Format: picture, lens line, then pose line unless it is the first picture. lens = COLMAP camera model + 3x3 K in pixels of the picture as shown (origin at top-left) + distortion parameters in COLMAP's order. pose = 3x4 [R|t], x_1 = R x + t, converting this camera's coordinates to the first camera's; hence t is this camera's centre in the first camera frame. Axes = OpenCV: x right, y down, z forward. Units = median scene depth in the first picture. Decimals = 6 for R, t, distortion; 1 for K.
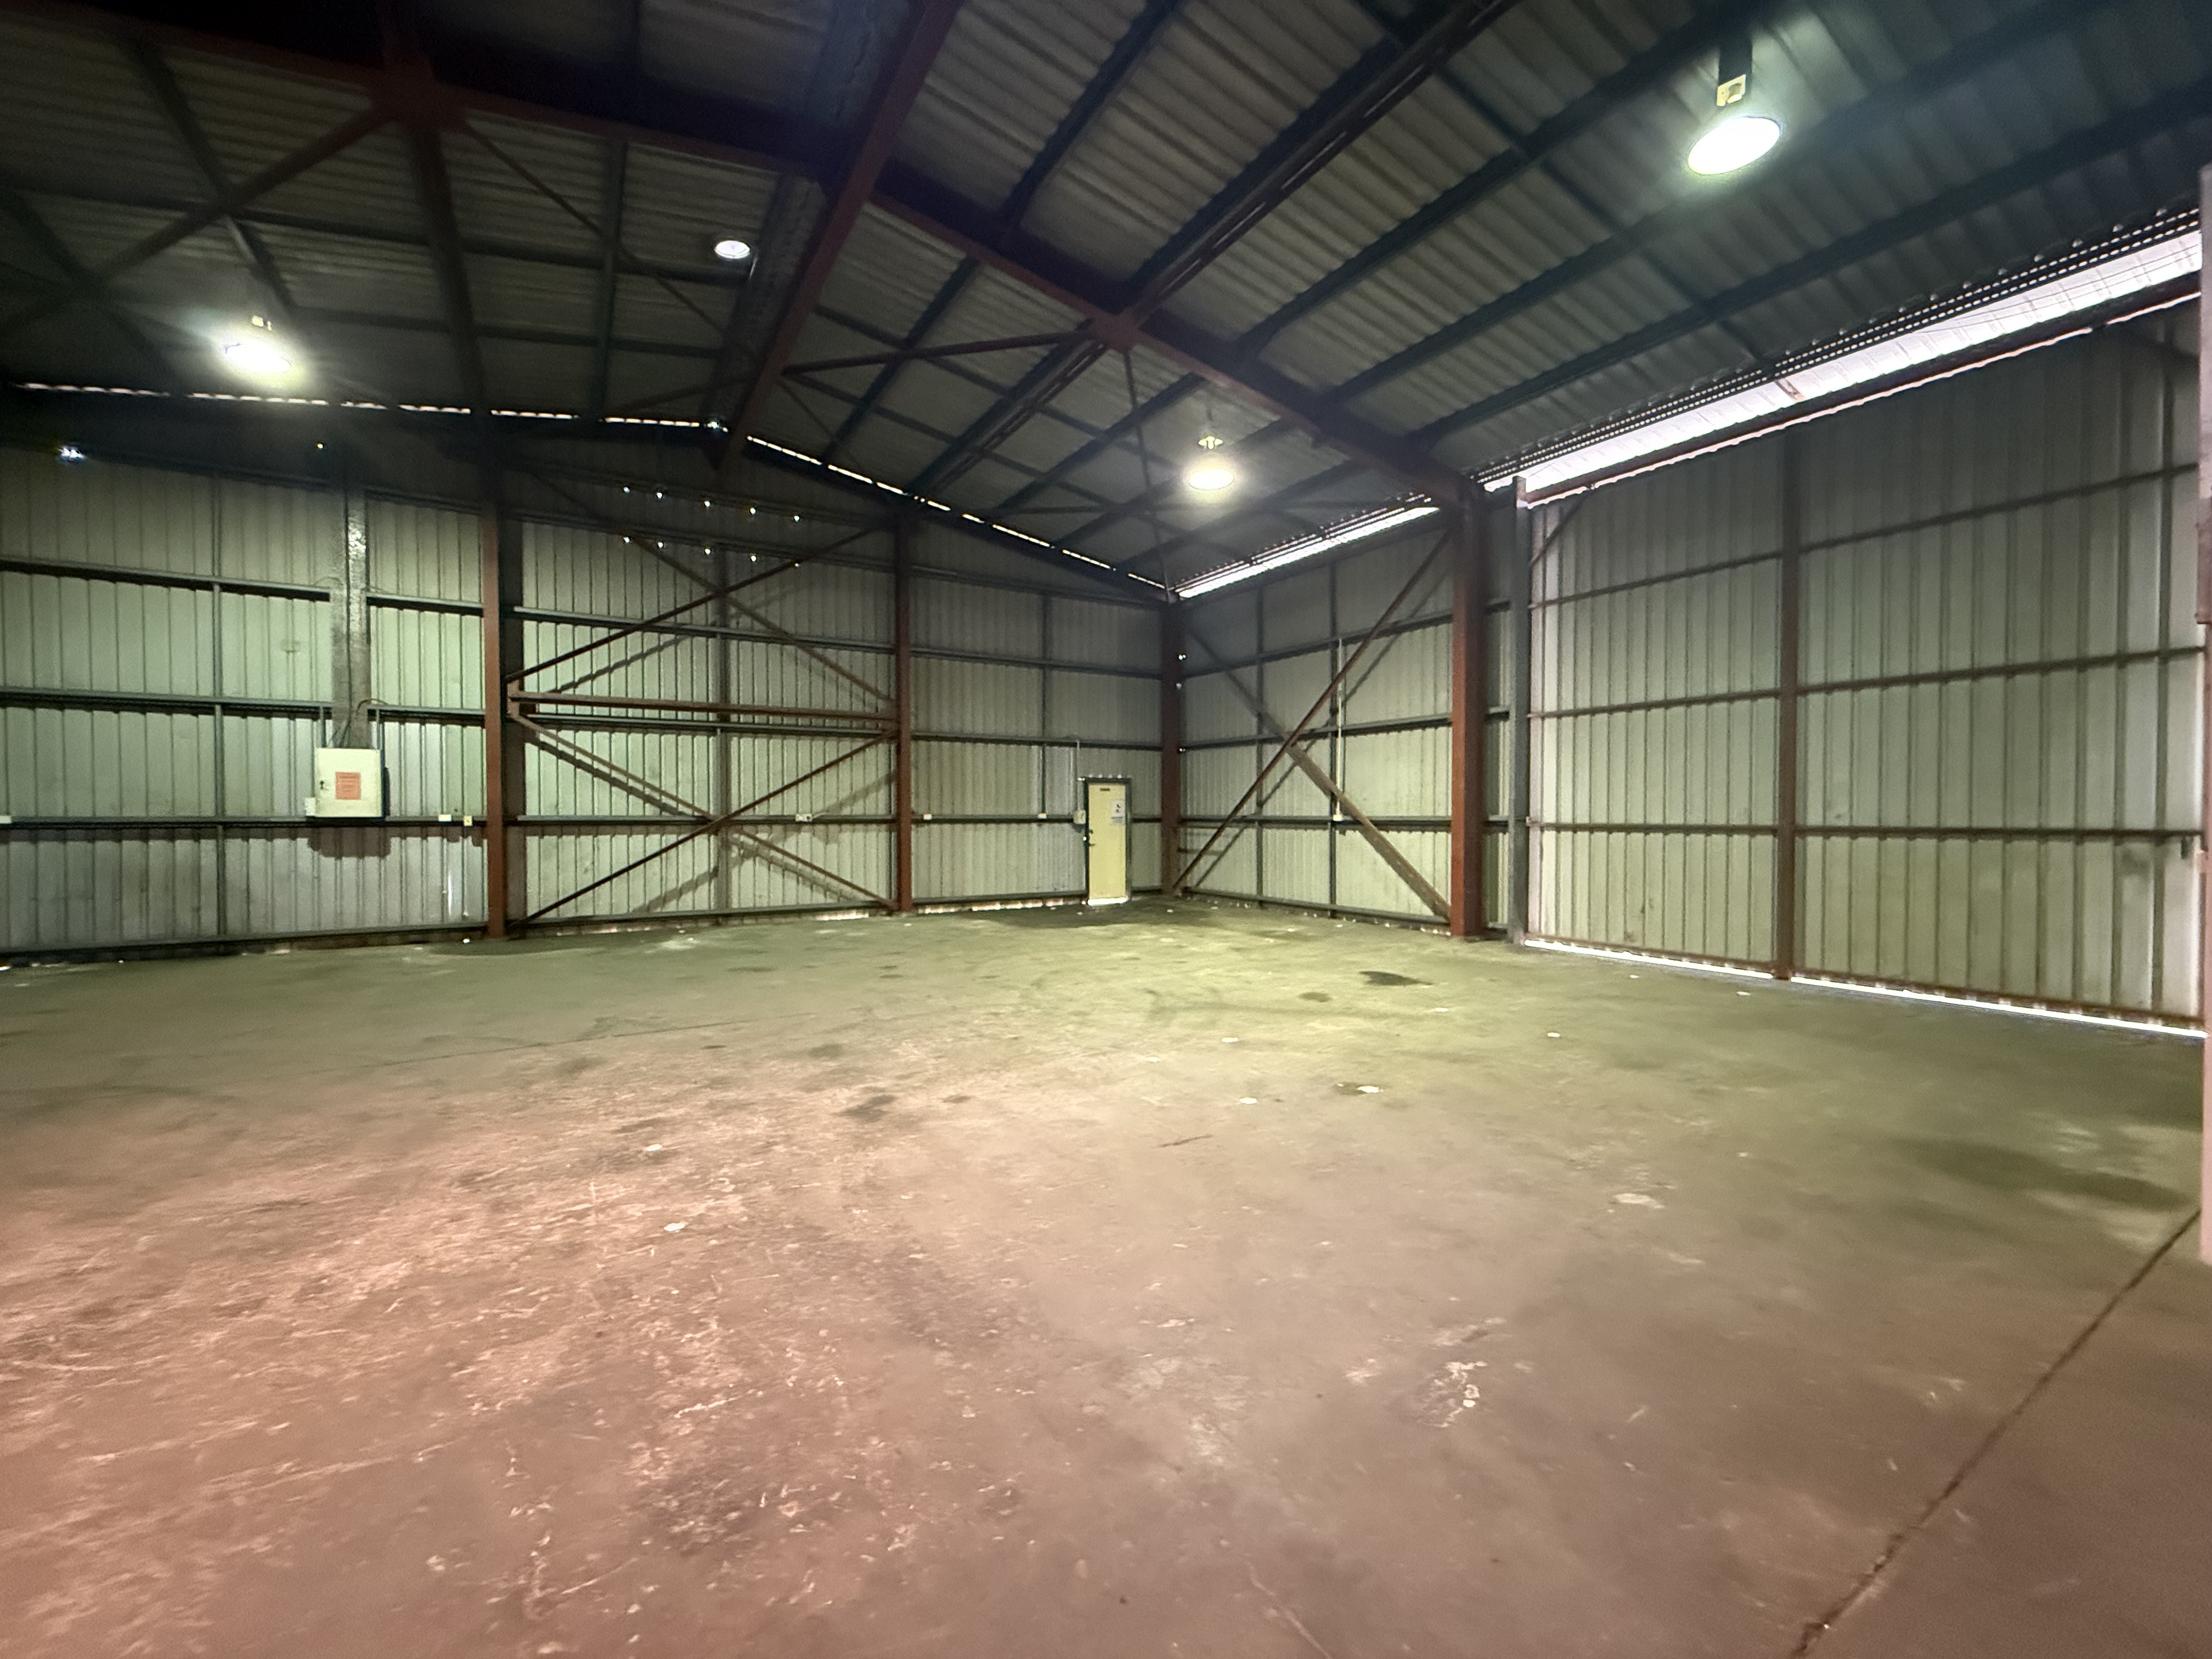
lens RADIAL K [[885.8, 0, 1097.8], [0, 885.8, 827.1], [0, 0, 1]] dist [-0.000939, 0.000428]
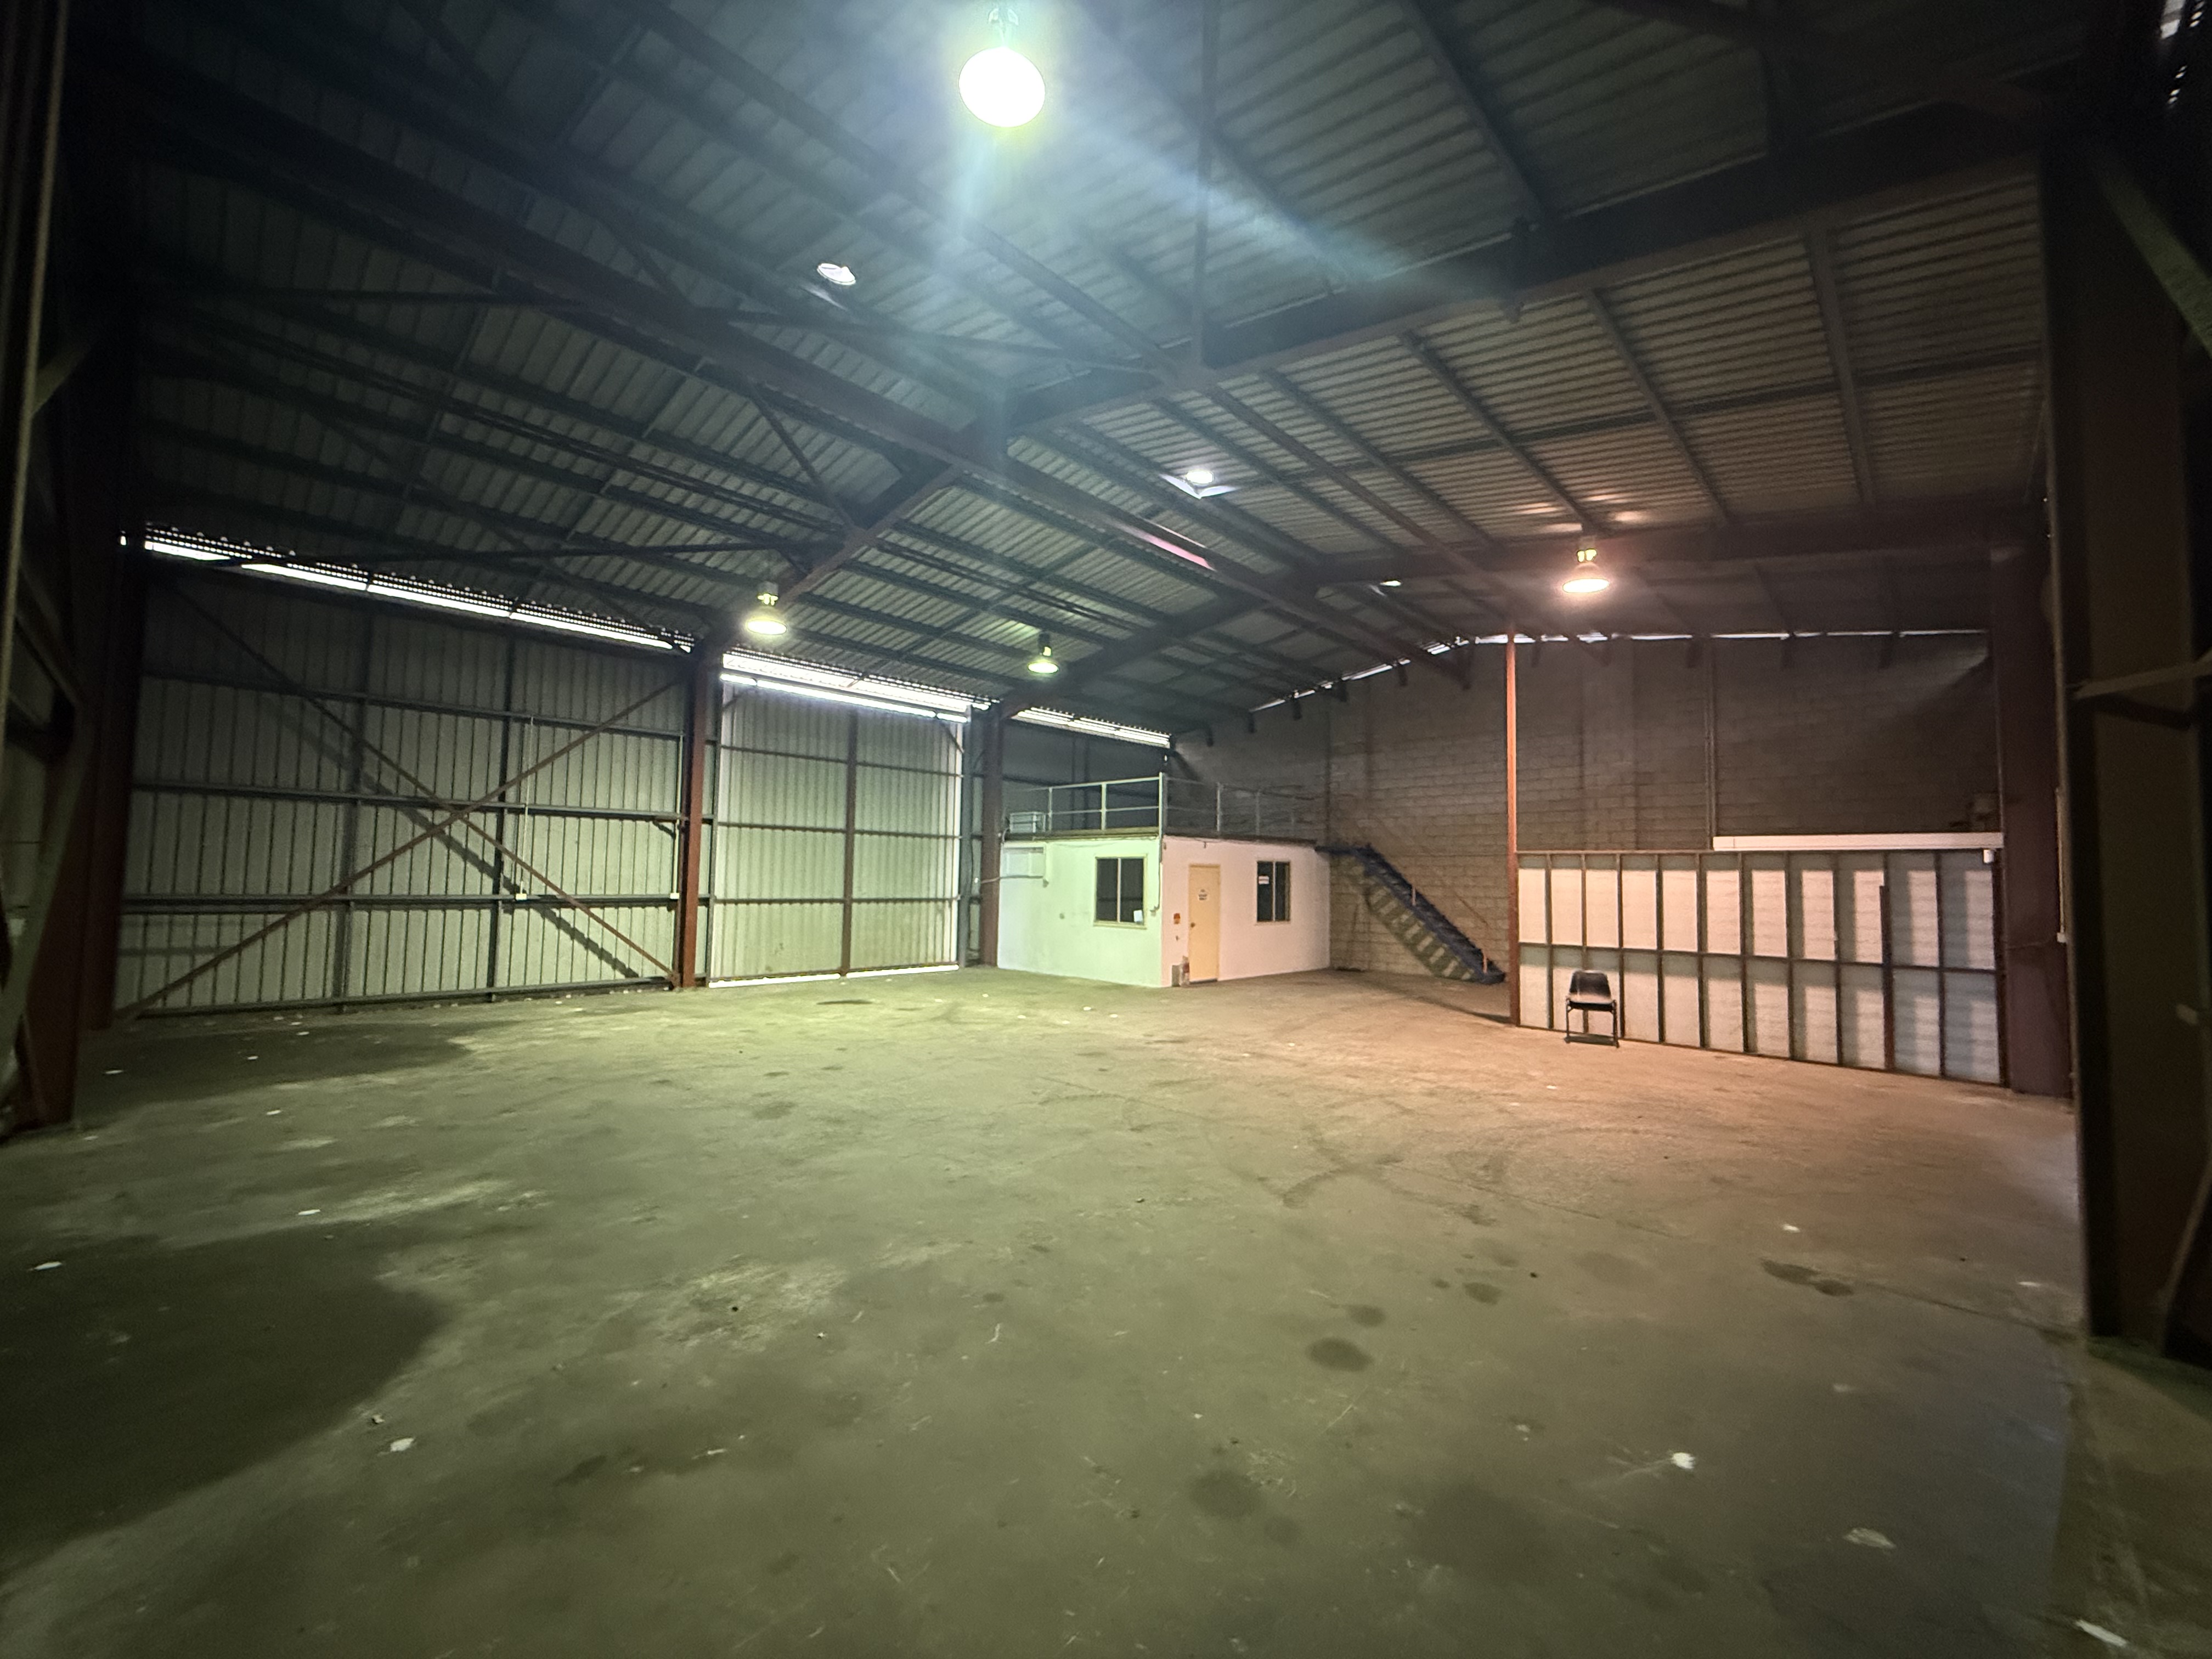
lens RADIAL K [[885.8, 0, 1097.8], [0, 885.8, 827.1], [0, 0, 1]] dist [-0.000939, 0.000428]
pose [[-0.256869, 0.047904, 0.965258, -1.030379], [-0.003861, 0.998712, -0.050592, -0.049929], [-0.966438, -0.016722, -0.256354, 0.763326]]
